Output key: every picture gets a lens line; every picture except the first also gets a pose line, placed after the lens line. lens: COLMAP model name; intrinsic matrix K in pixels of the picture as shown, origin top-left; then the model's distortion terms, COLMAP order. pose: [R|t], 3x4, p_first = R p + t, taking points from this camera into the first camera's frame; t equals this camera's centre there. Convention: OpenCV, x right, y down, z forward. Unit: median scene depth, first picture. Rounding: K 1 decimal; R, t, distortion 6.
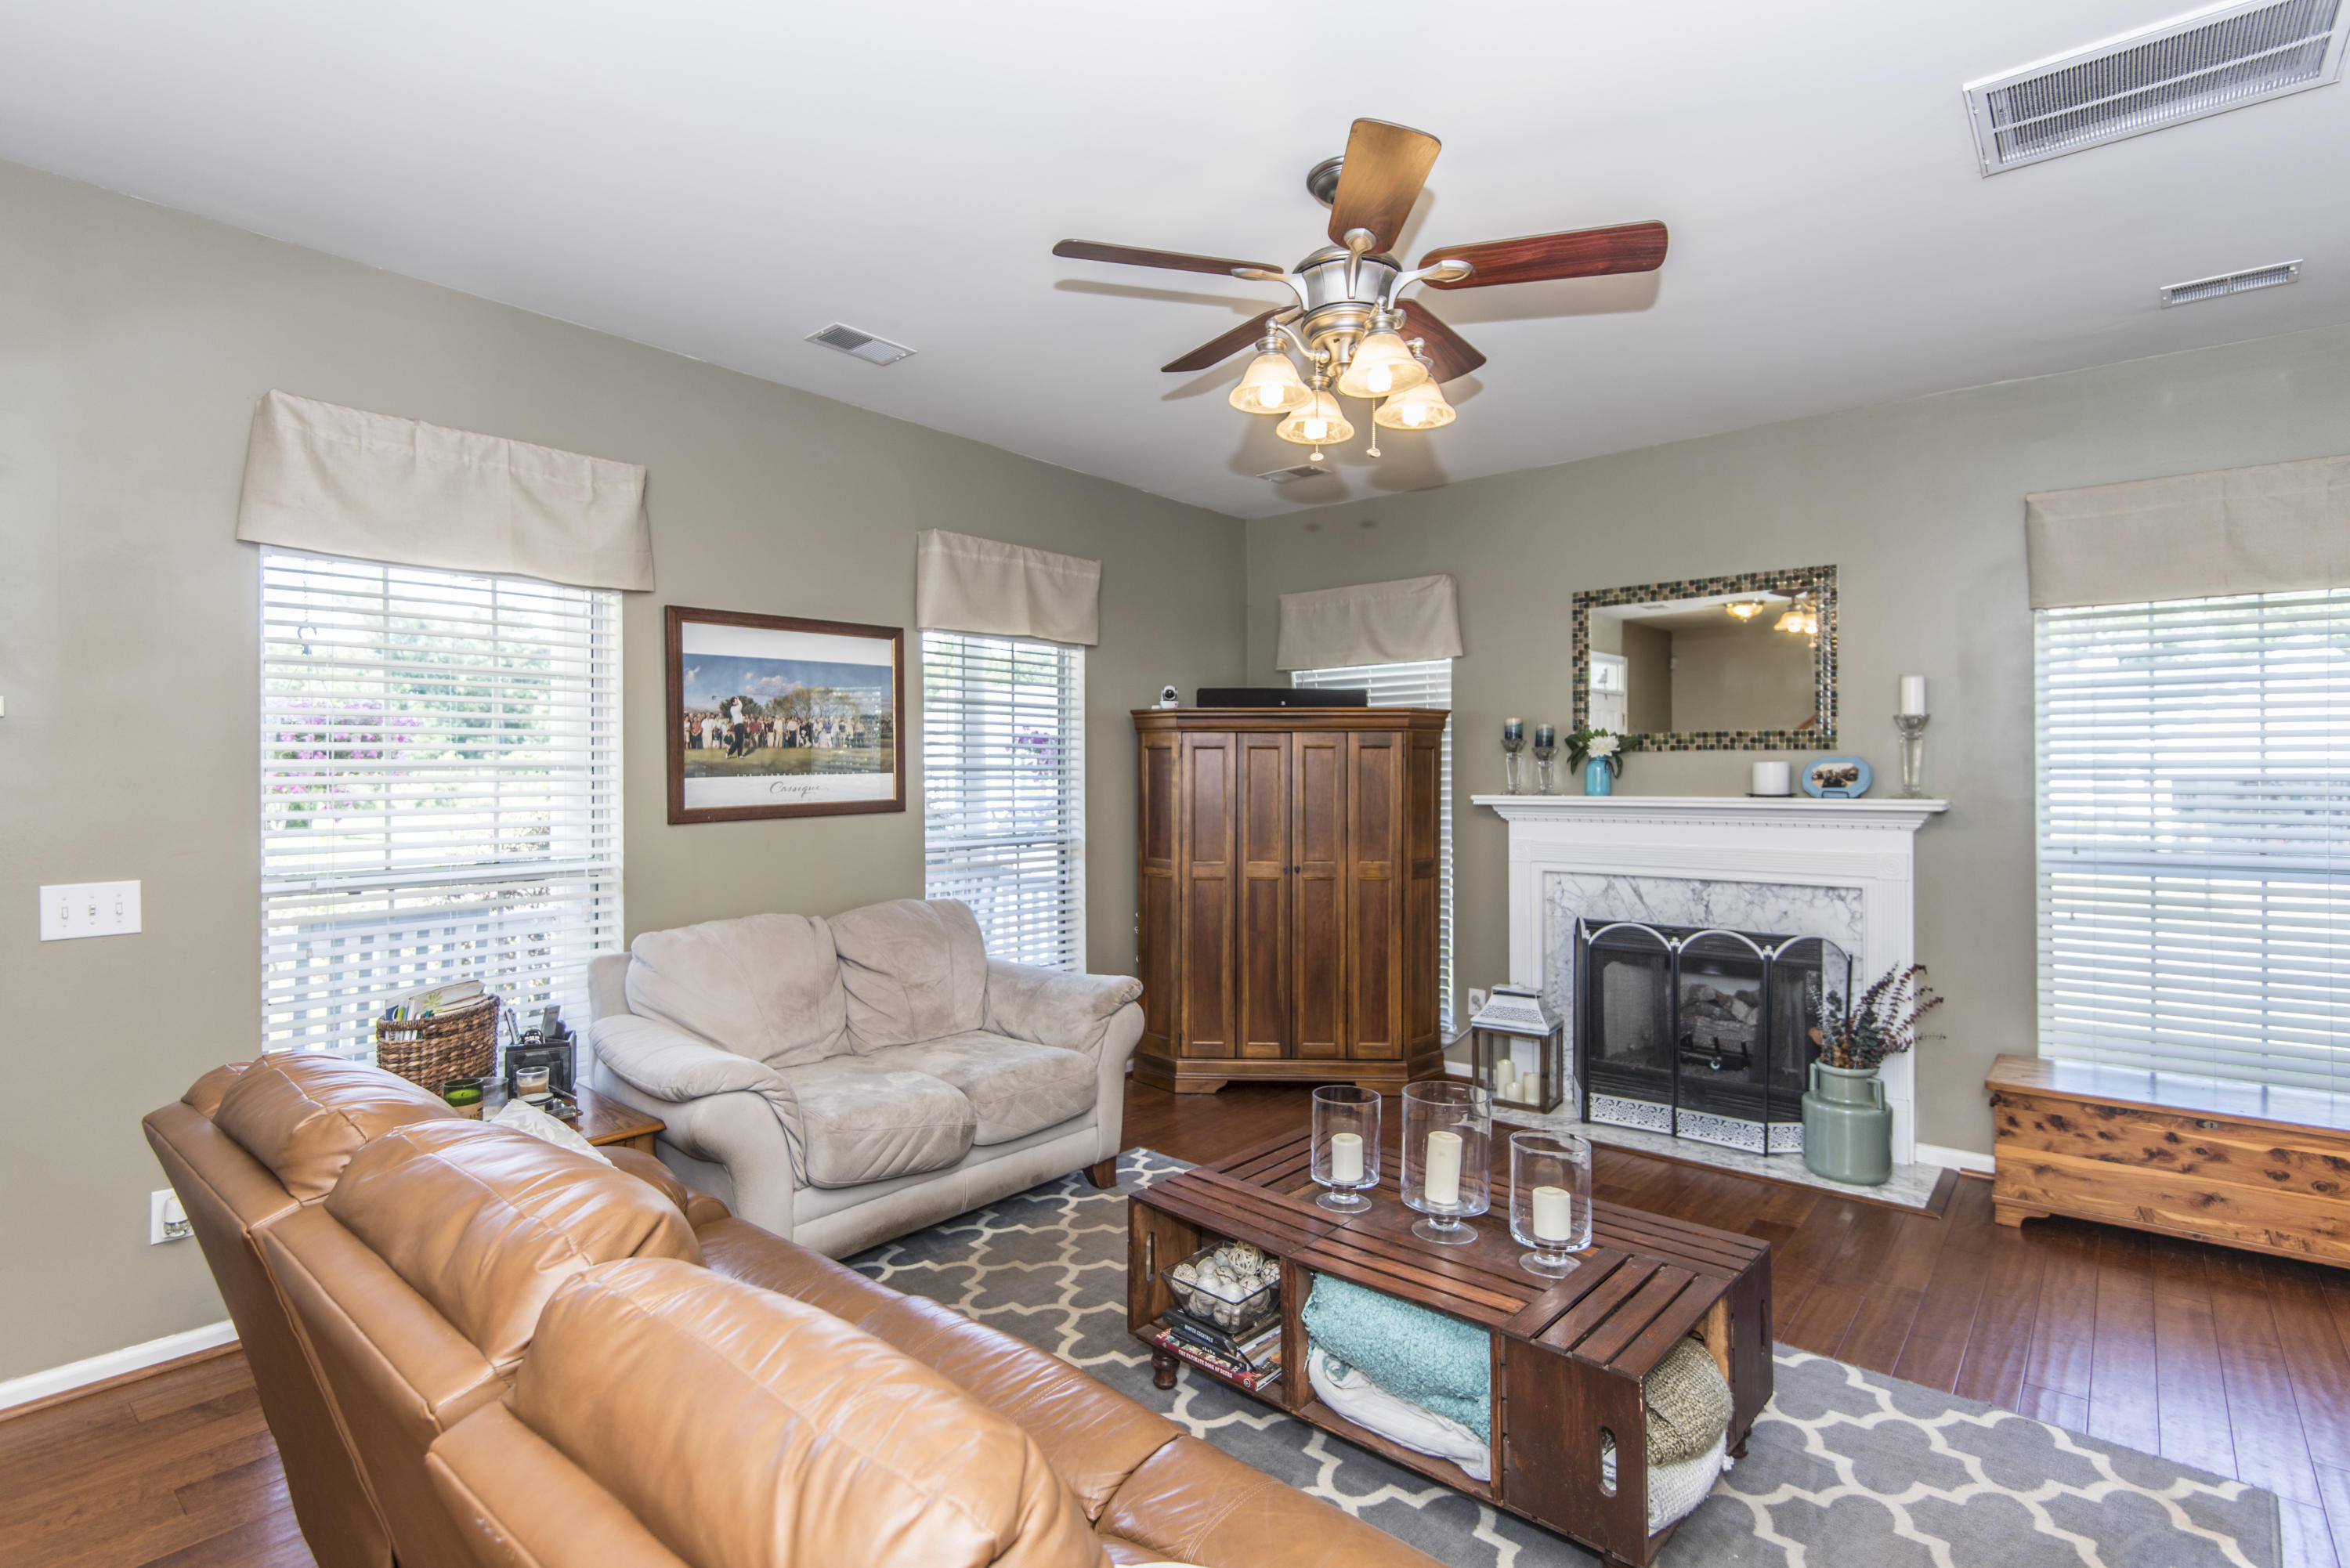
lens RADIAL K [[1137.1, 0, 1165.7], [0, 1137.1, 782.5], [0, 0, 1]] dist [0.025407, -0.017172]
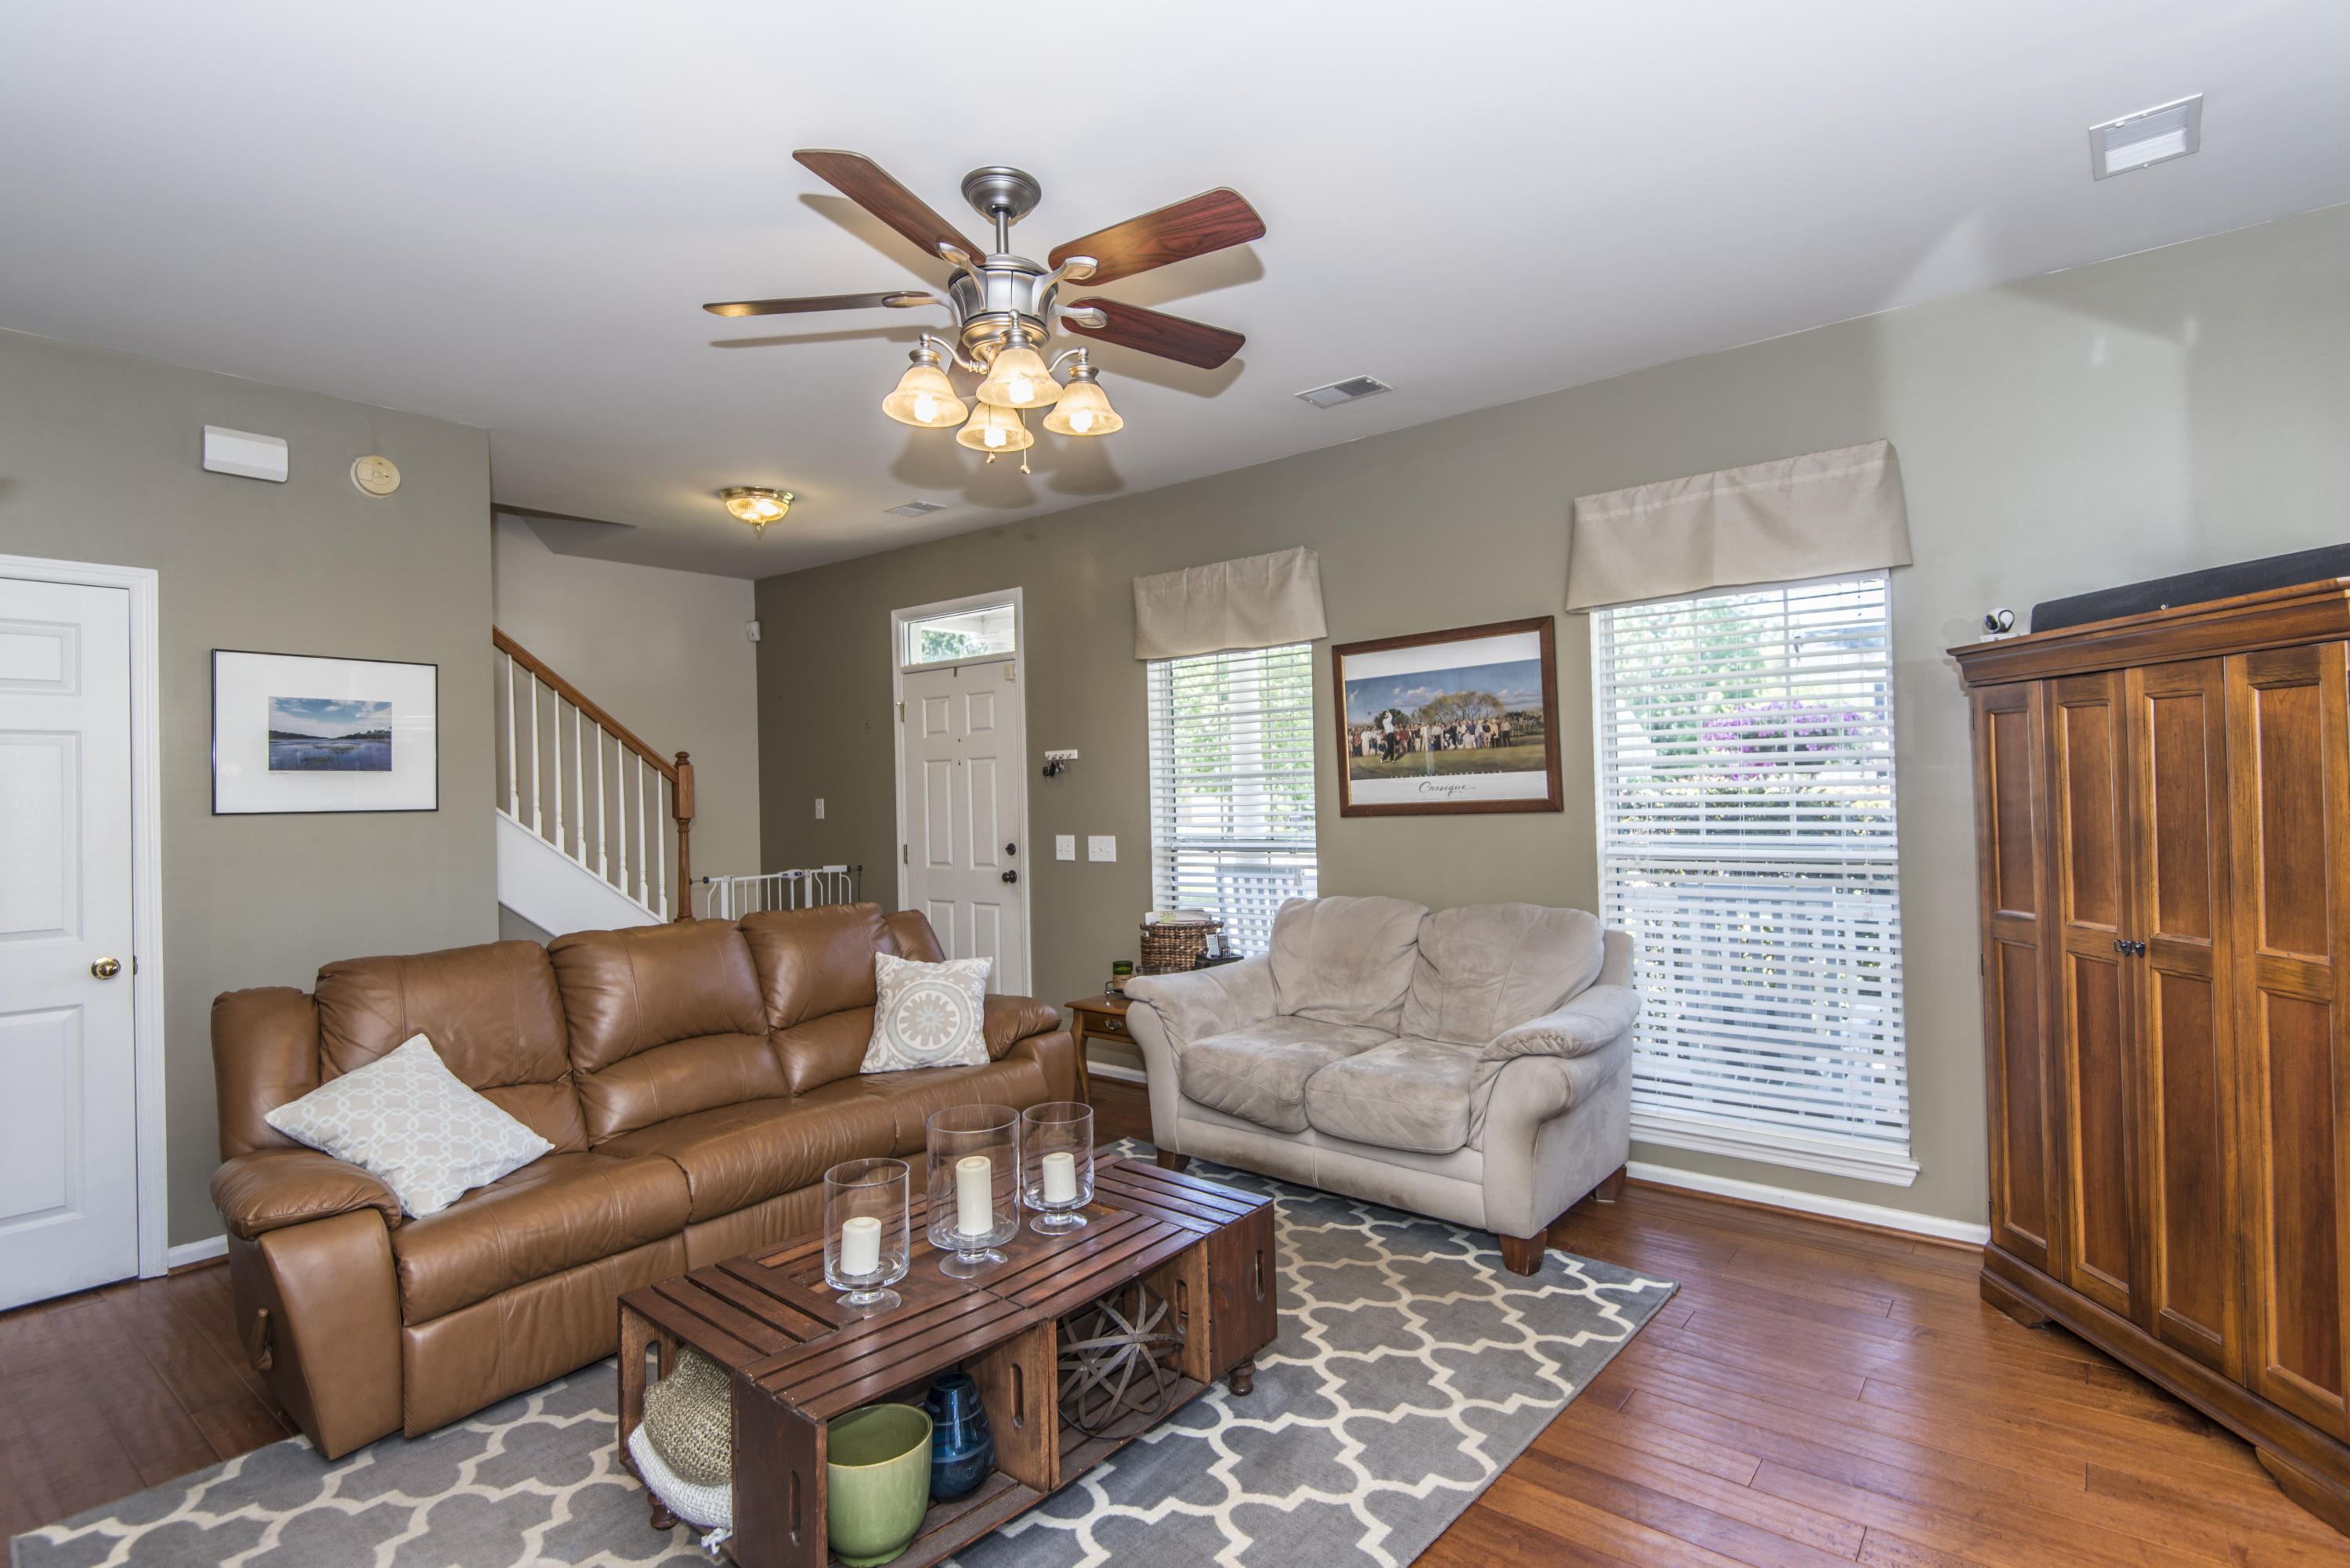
lens RADIAL K [[1137.1, 0, 1177.7], [0, 1137.1, 778.0], [0, 0, 1]] dist [0.025407, -0.017172]
pose [[0.021127, -0.007831, -0.999746, 0.766957], [0.018554, 0.999800, -0.007439, -0.000799], [0.999605, -0.018392, 0.021268, 0.735413]]
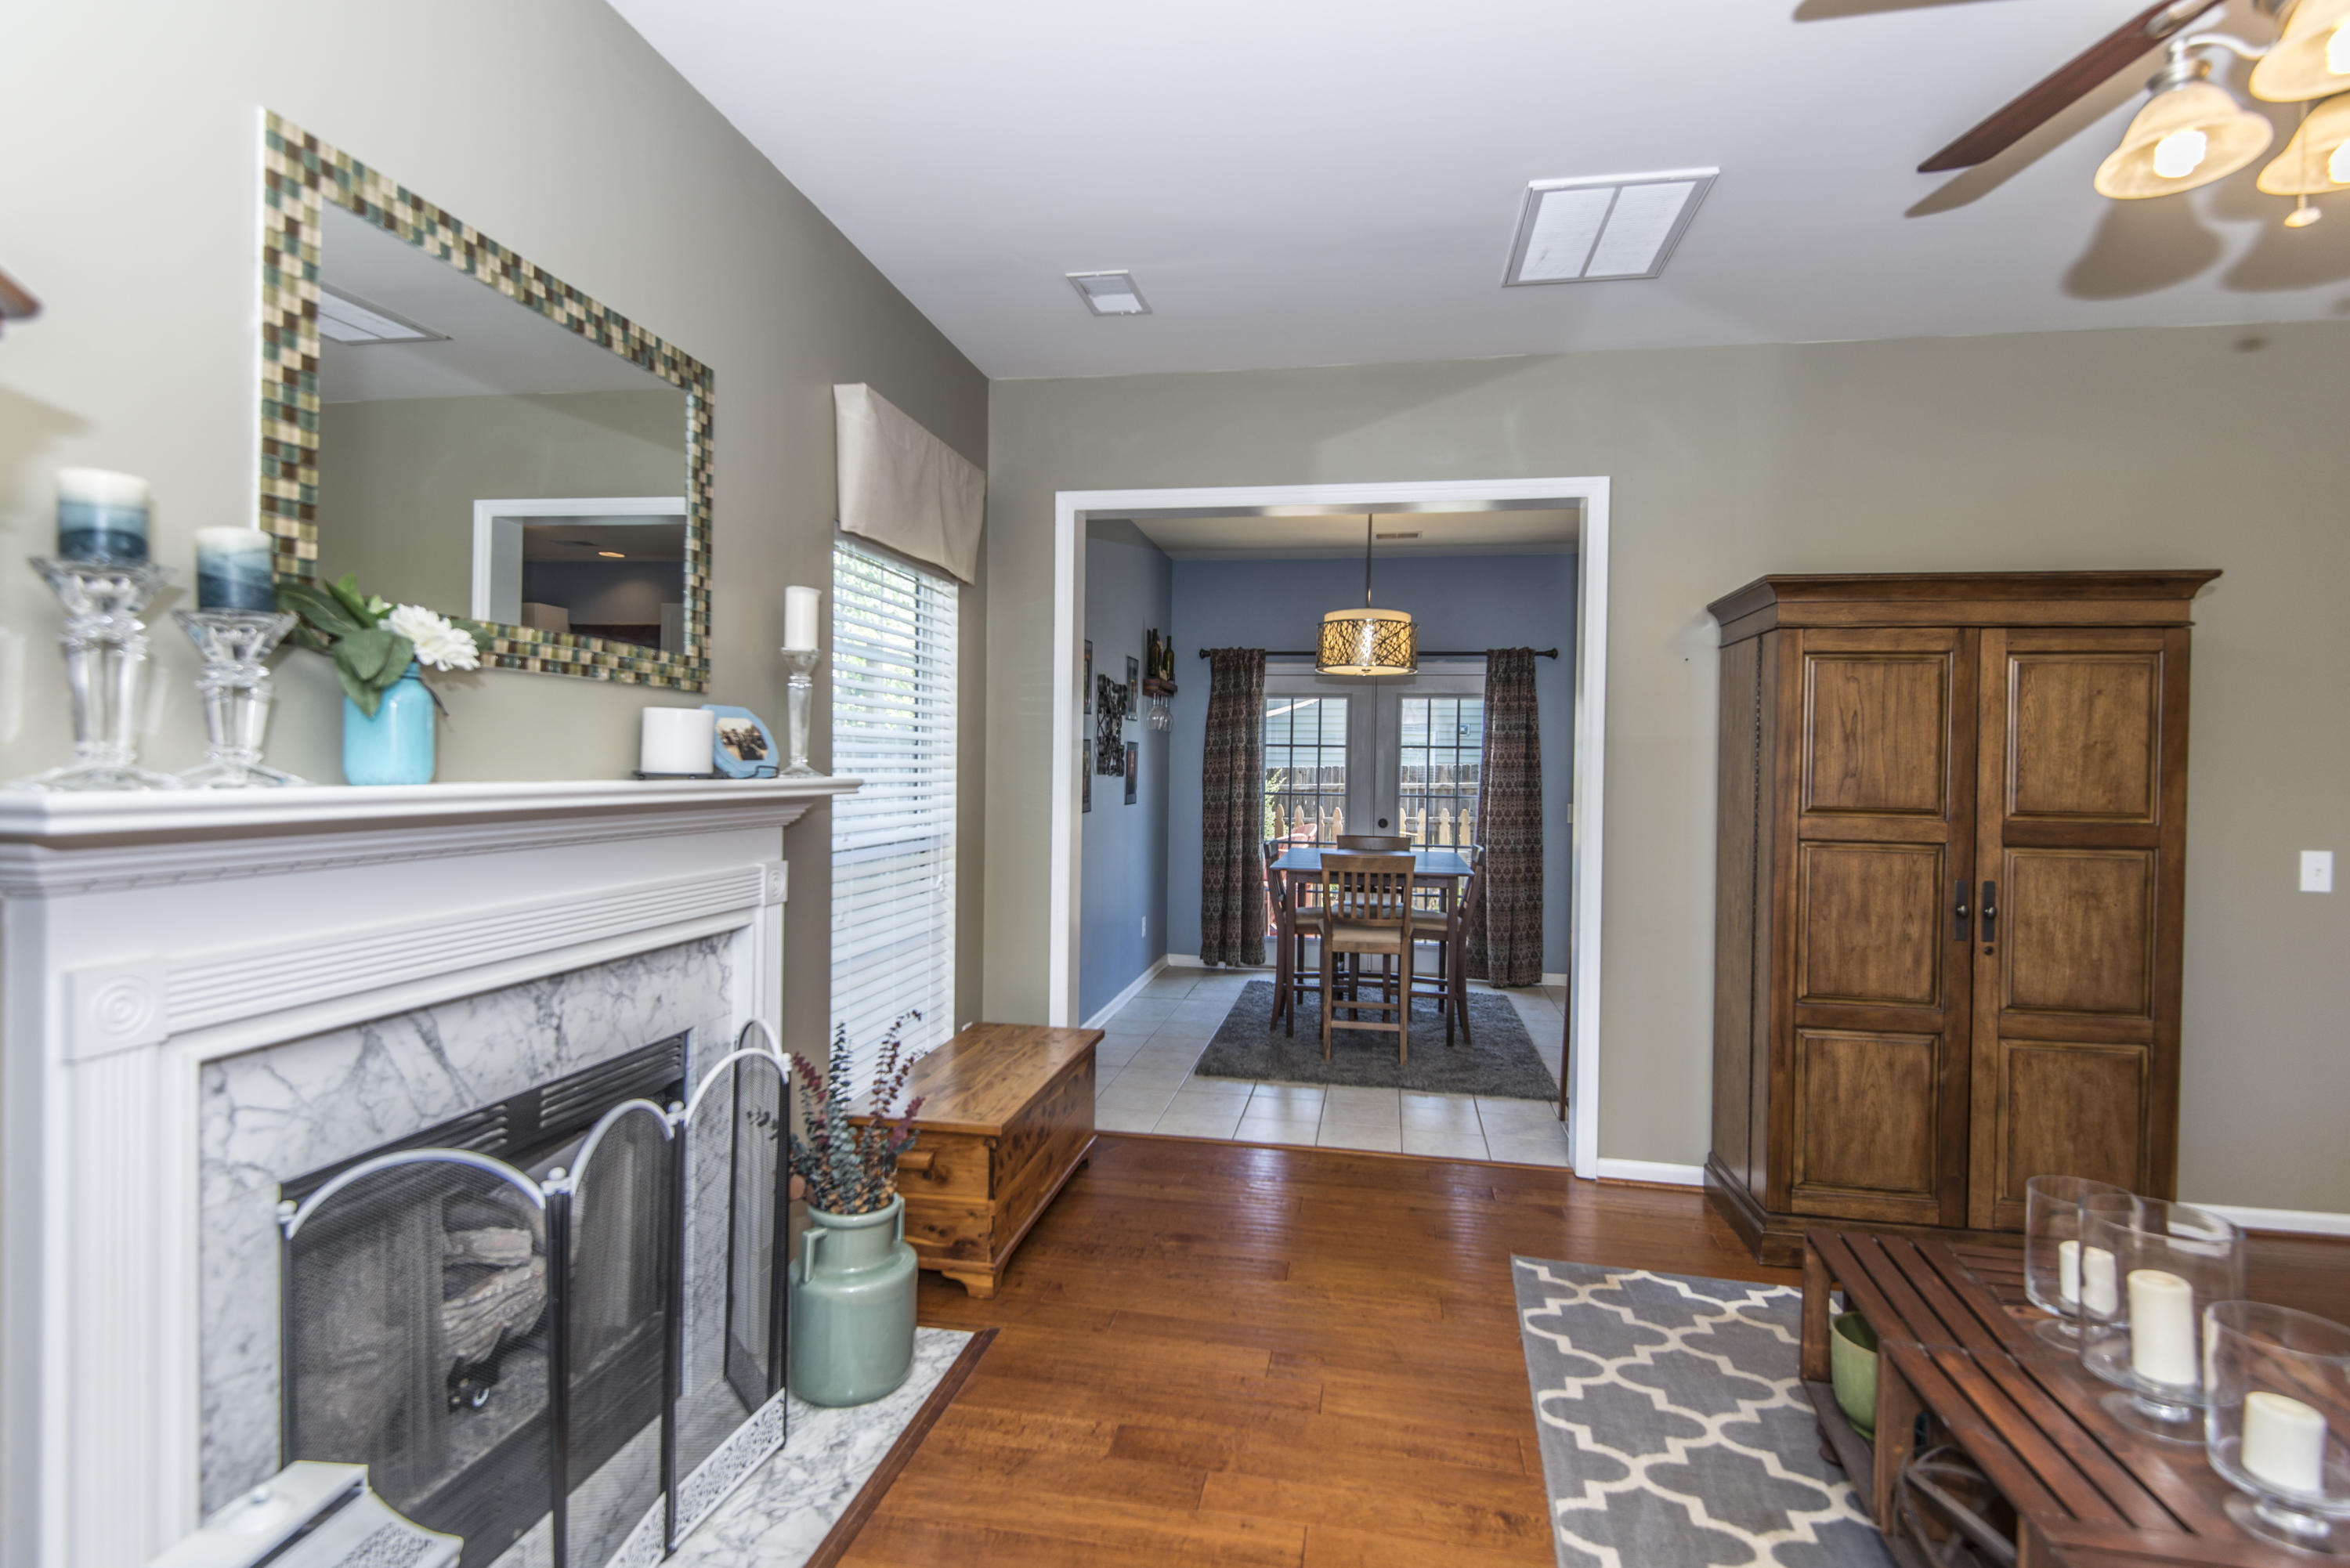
lens RADIAL K [[1137.1, 0, 1177.8], [0, 1137.1, 783.7], [0, 0, 1]] dist [0.025407, -0.017172]
pose [[-0.493717, -0.017683, 0.869443, -0.033356], [-0.008092, 0.999843, 0.015740, 0.005709], [-0.869585, 0.000736, -0.493783, 1.173793]]
